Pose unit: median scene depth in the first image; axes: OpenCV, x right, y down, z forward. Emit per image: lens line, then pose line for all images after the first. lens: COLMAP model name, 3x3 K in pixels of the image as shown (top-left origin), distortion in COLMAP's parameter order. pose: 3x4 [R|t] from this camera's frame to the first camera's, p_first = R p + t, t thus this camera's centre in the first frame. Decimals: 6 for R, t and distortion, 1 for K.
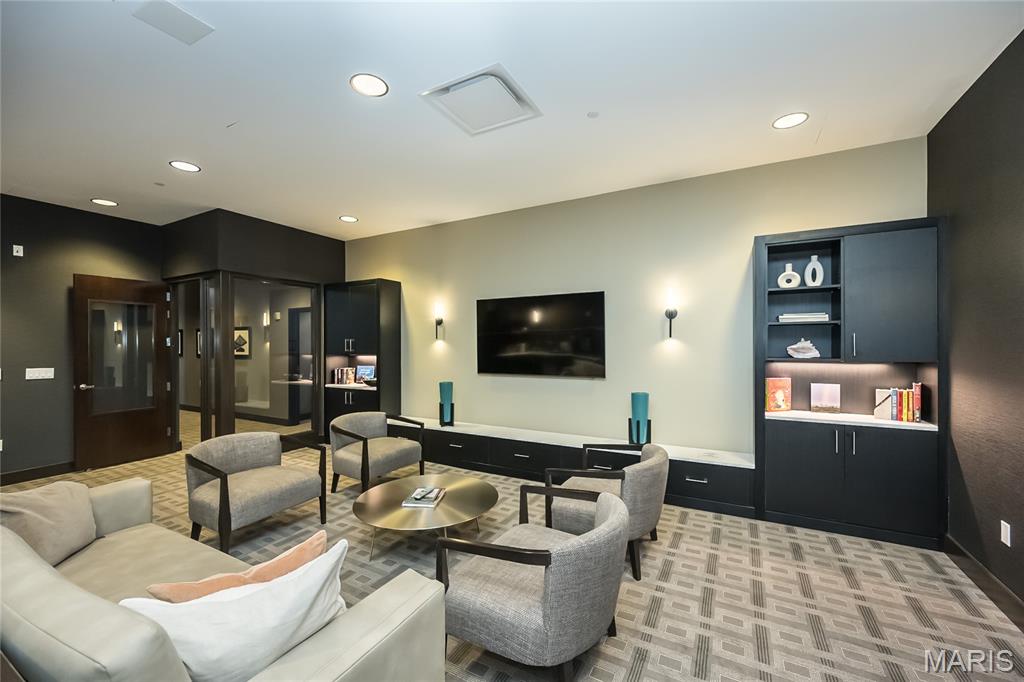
lens RADIAL K [[408.1, 0, 505.0], [0, 408.1, 339.7], [0, 0, 1]] dist [-0.000648, -0.000198]
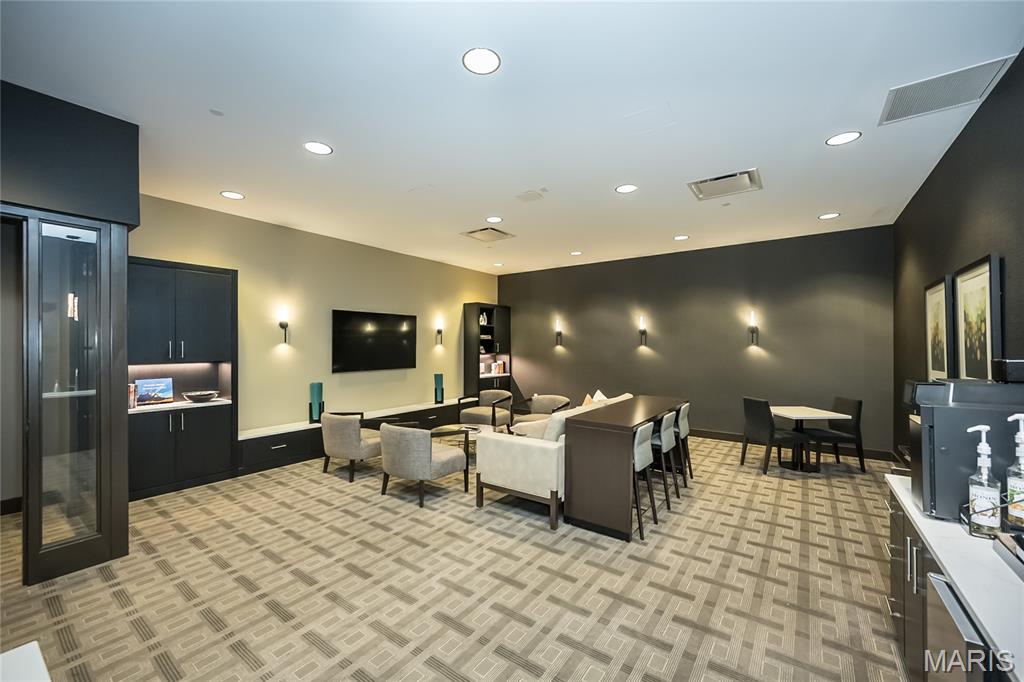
lens RADIAL K [[408.1, 0, 505.5], [0, 408.1, 340.7], [0, 0, 1]] dist [-0.000648, -0.000198]
pose [[0.107126, 0.020627, 0.994031, -1.302278], [-0.003816, 0.999786, -0.020335, 0.013324], [-0.994238, -0.001615, 0.107181, 0.423066]]
